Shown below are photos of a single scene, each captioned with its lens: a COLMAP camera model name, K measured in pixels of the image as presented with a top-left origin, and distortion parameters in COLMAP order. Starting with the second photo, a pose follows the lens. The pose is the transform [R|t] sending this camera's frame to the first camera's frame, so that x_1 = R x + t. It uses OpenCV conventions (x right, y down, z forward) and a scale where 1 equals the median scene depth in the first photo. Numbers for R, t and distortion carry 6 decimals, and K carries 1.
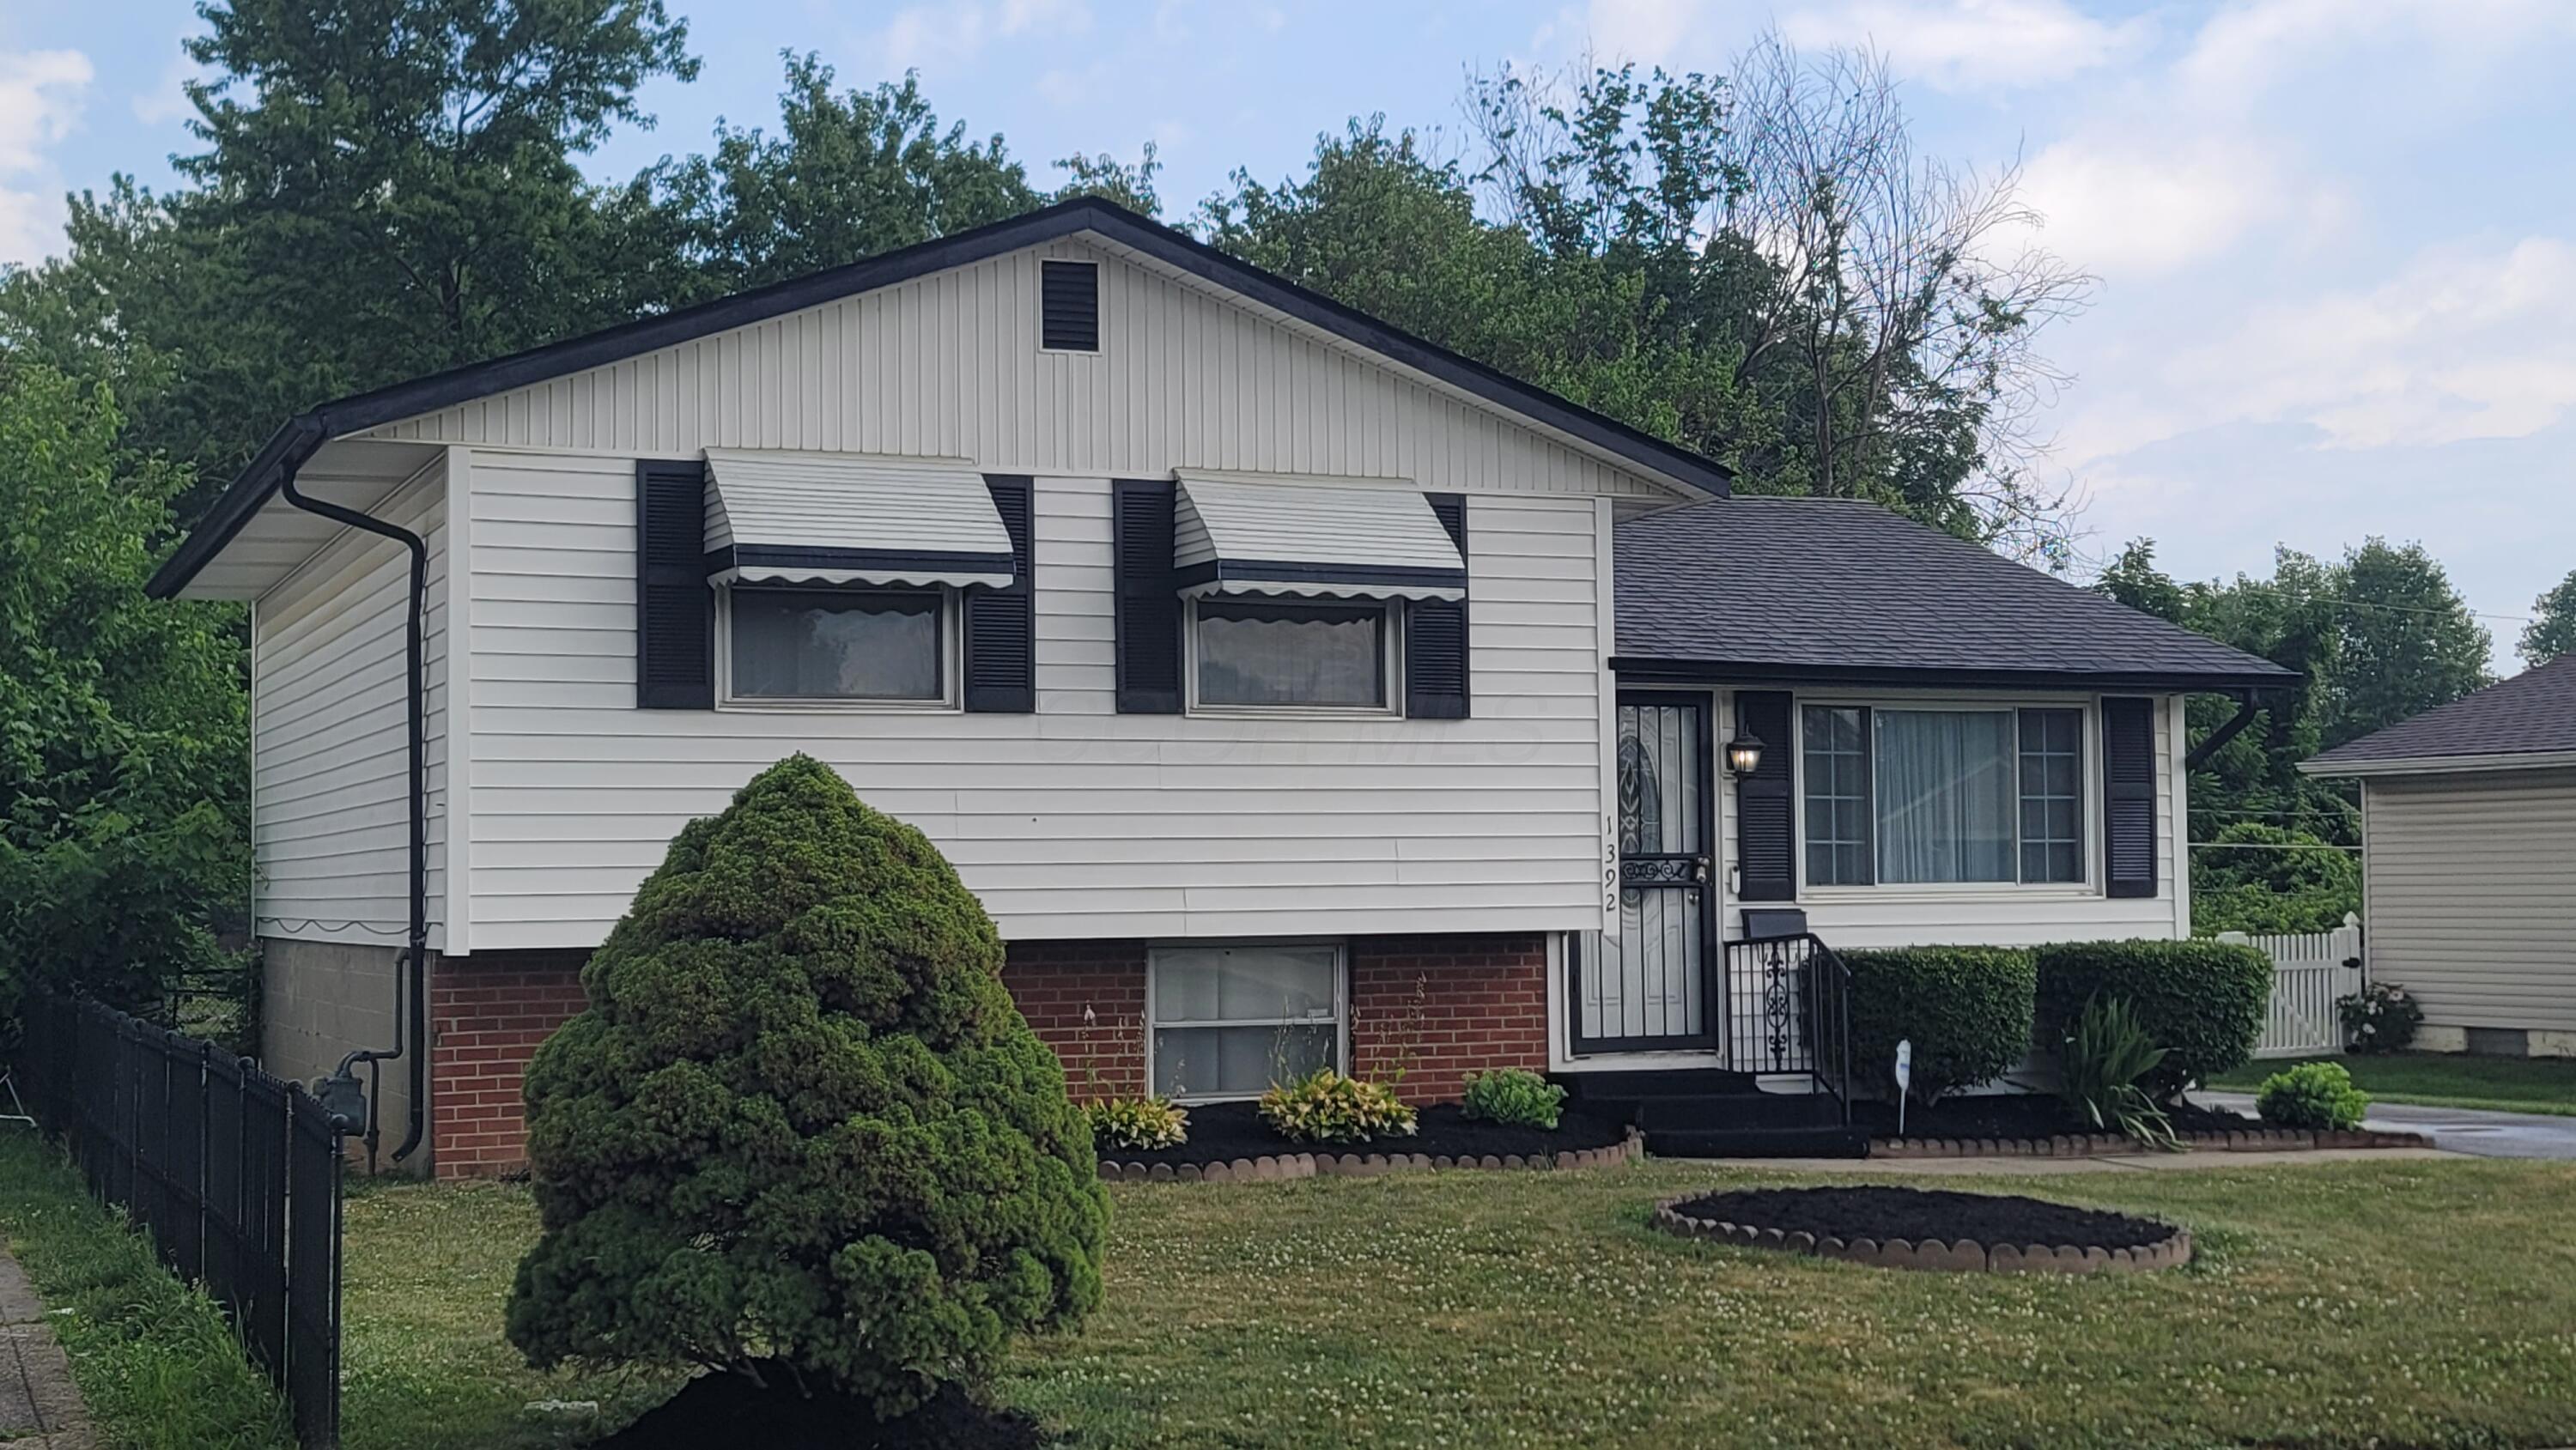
lens RADIAL K [[3486.3, 0, 1288.0], [0, 3486.3, 725.0], [0, 0, 1]] dist [0.021565, 0.010970]
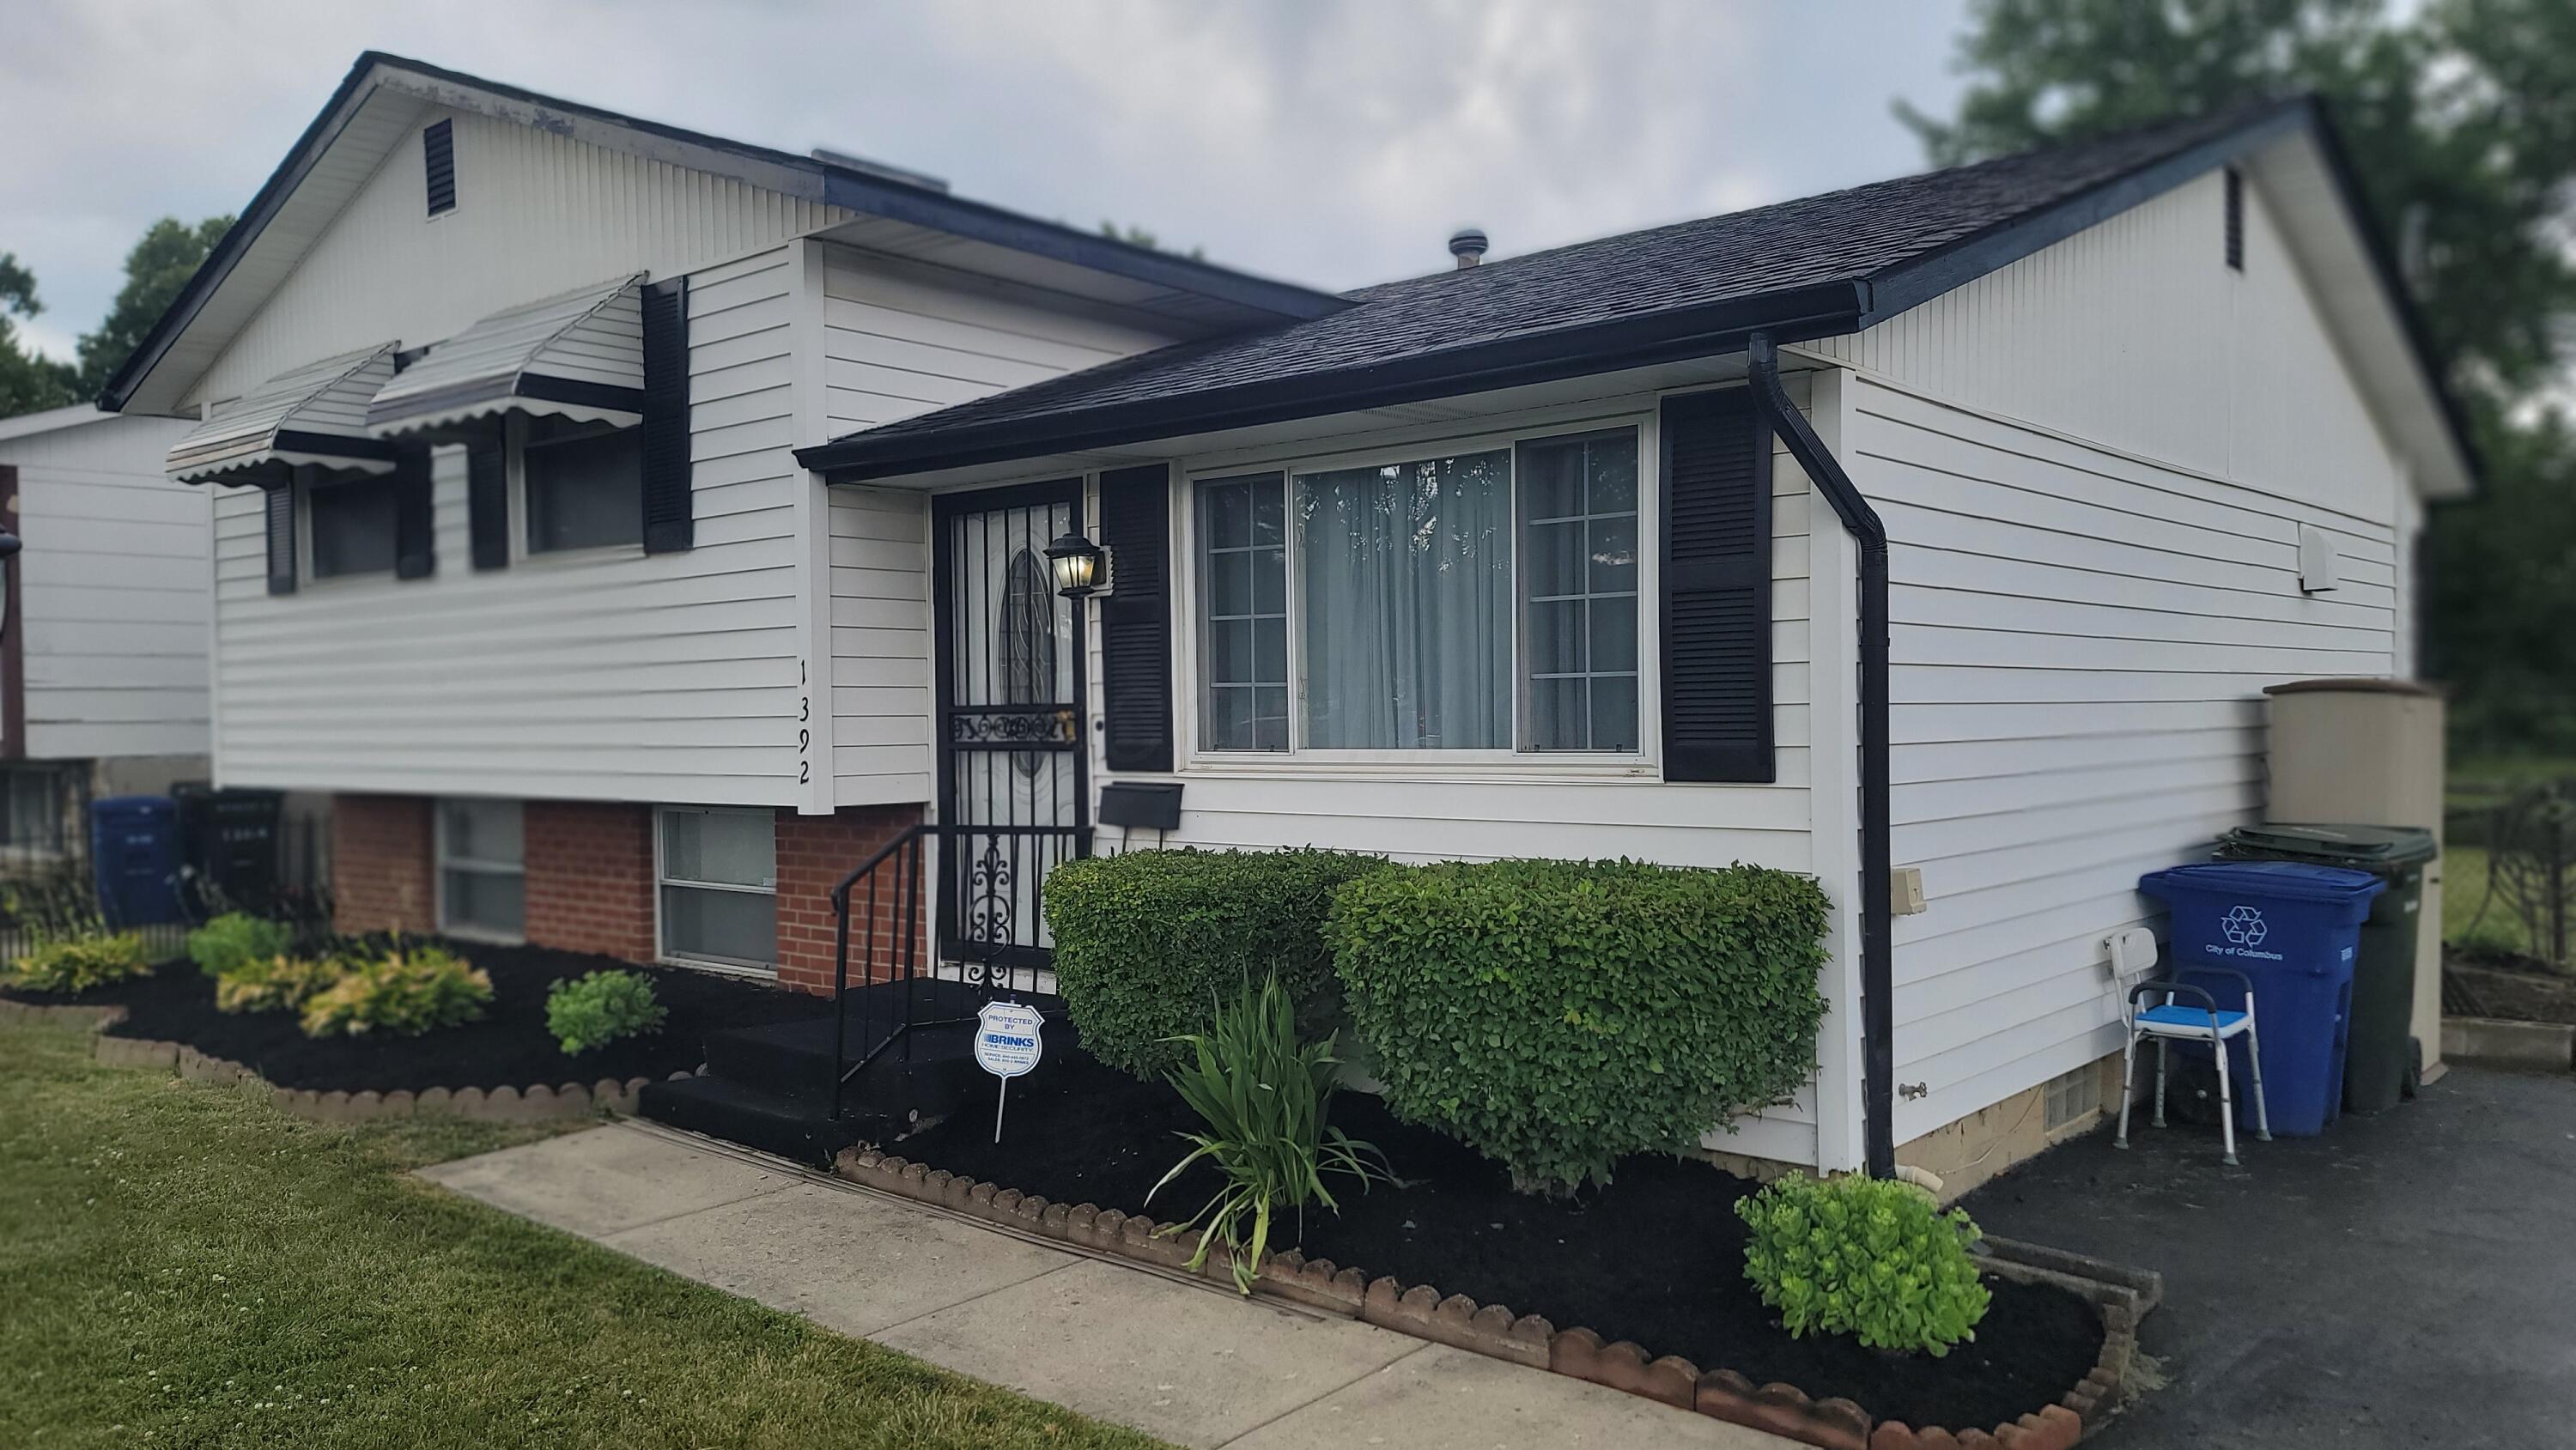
lens RADIAL K [[1874.8, 0, 1288.0], [0, 1874.8, 725.0], [0, 0, 1]] dist [0.031192, 0.000376]
pose [[0.452014, 0.015325, -0.891879, 0.491418], [0.057473, 0.997275, 0.046264, 0.026238], [0.890157, -0.072171, 0.449902, 0.875074]]
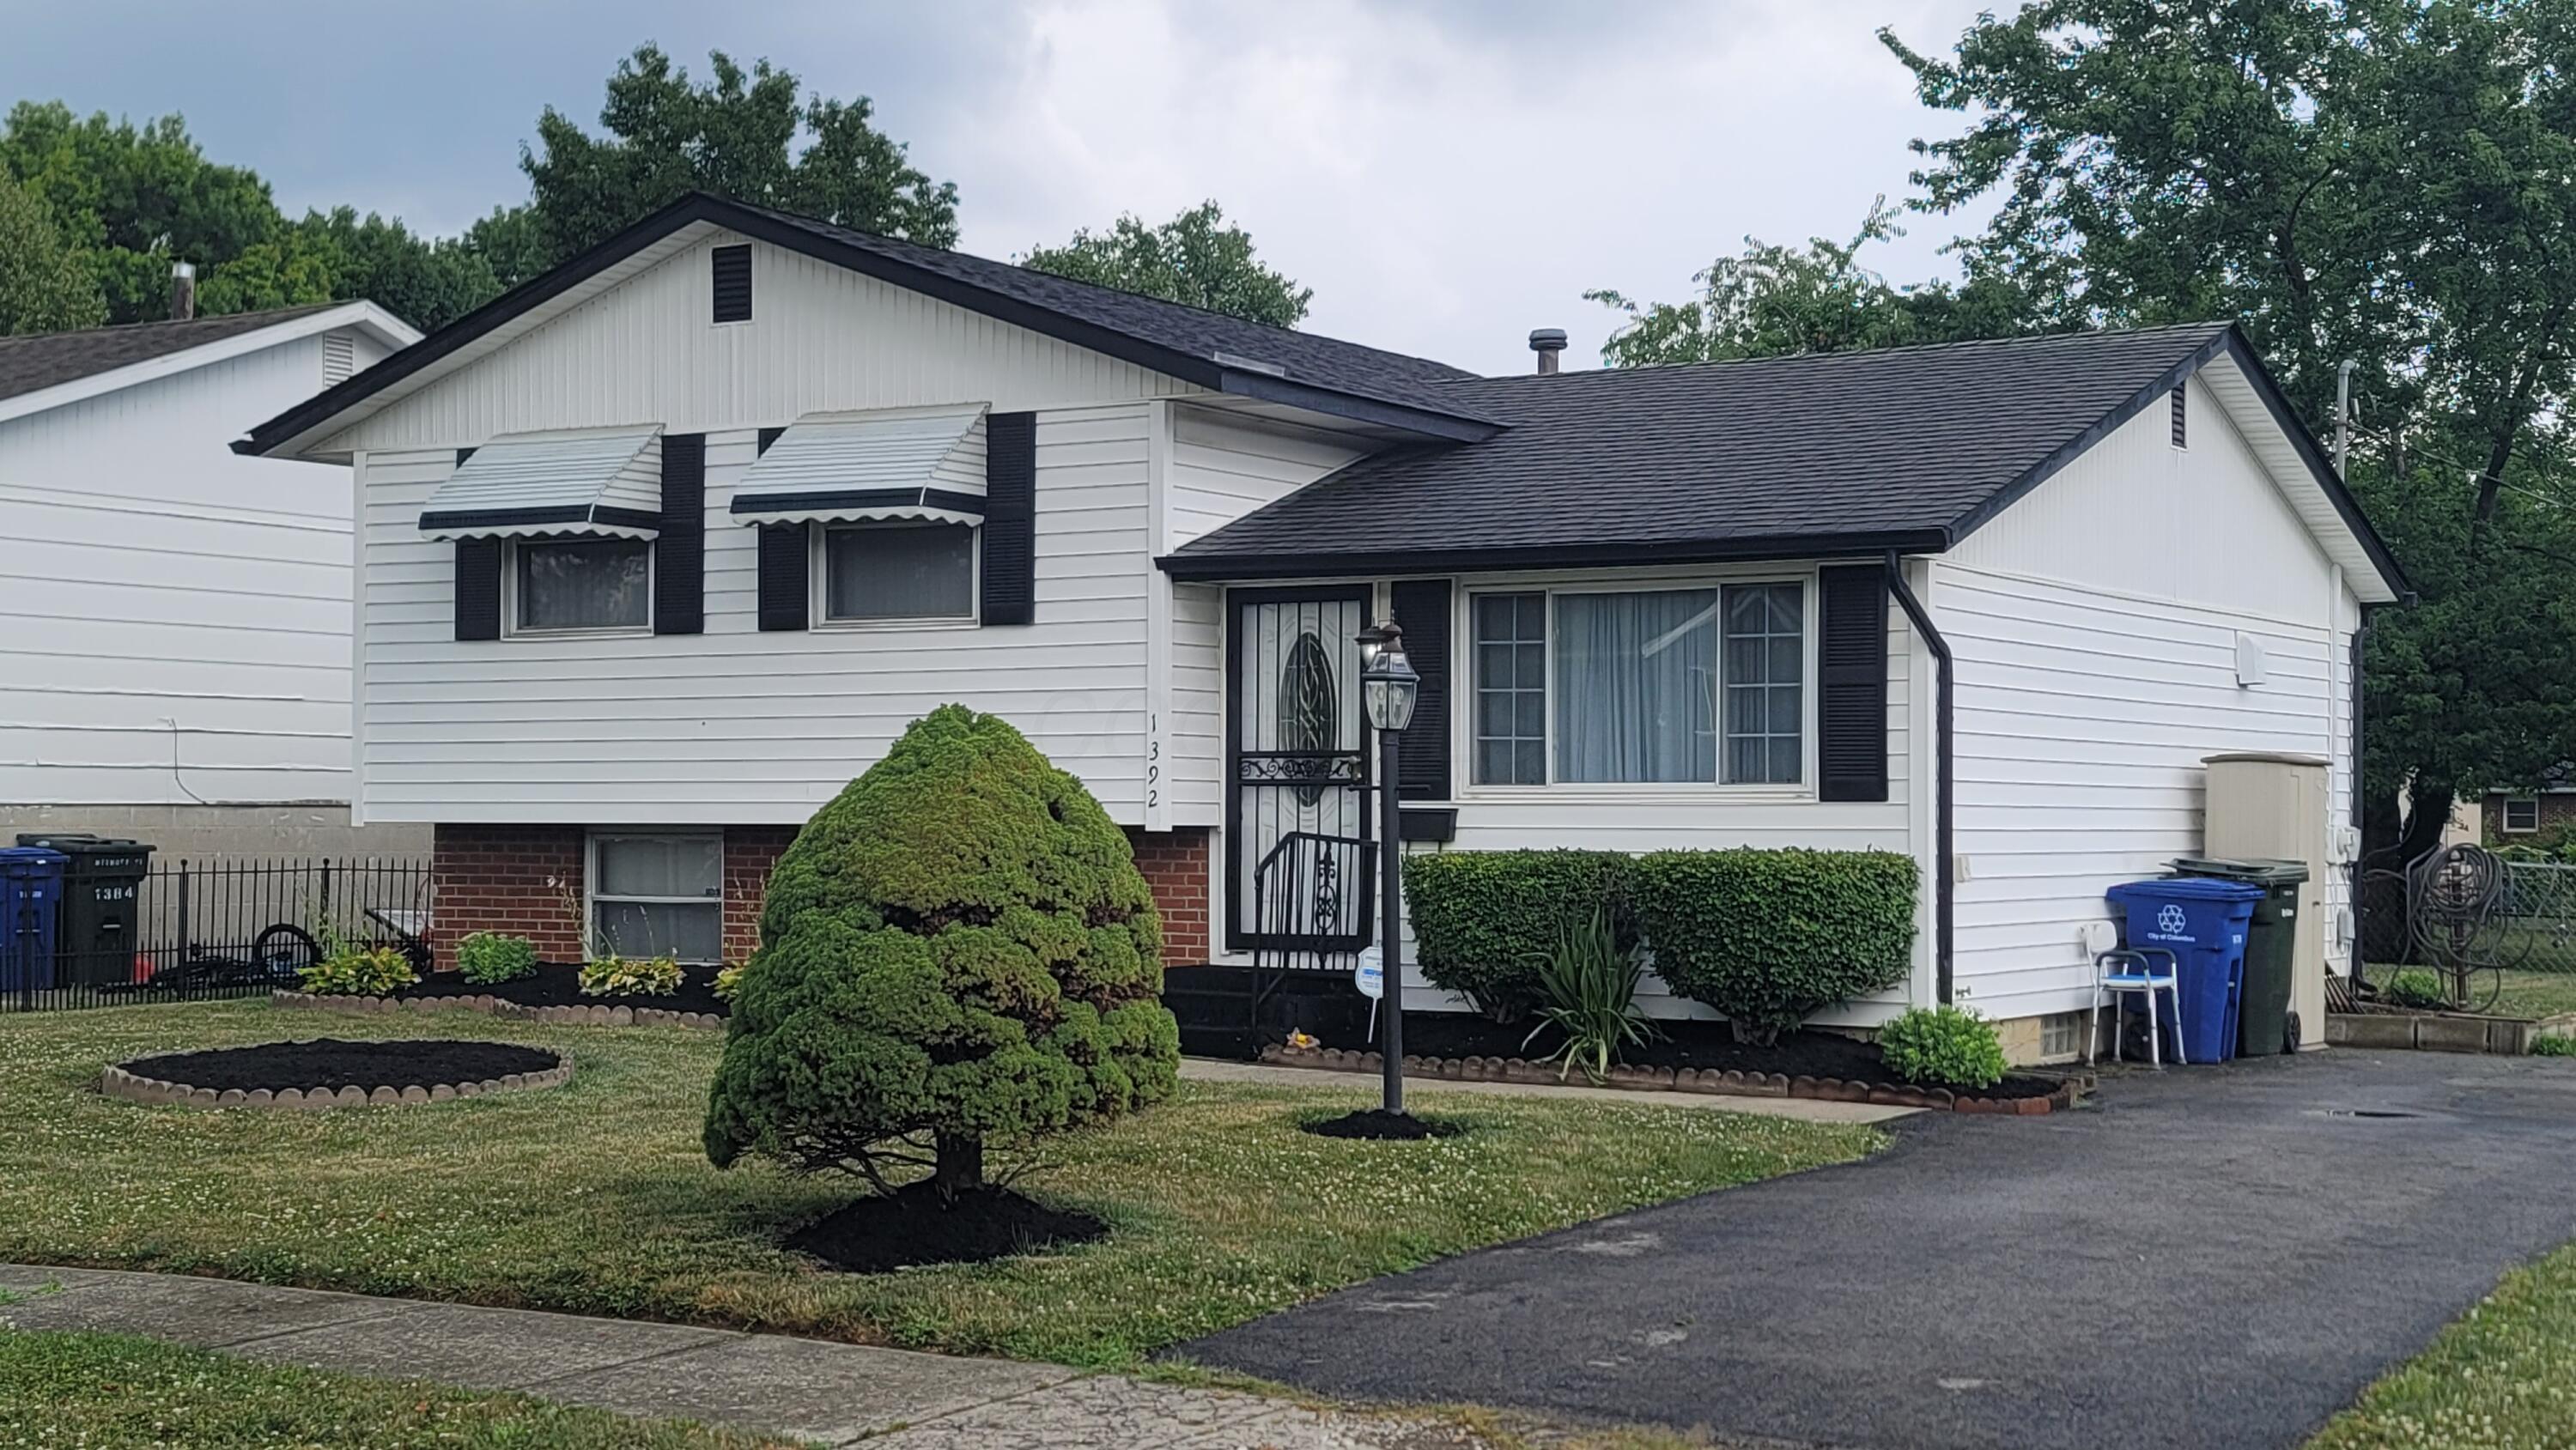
lens RADIAL K [[3486.3, 0, 1288.0], [0, 3486.3, 725.0], [0, 0, 1]] dist [0.021565, 0.010970]
pose [[0.590413, -0.004542, -0.807088, 0.903505], [0.034437, 0.999215, 0.019568, 0.010175], [0.806366, -0.039347, 0.590106, 0.415025]]
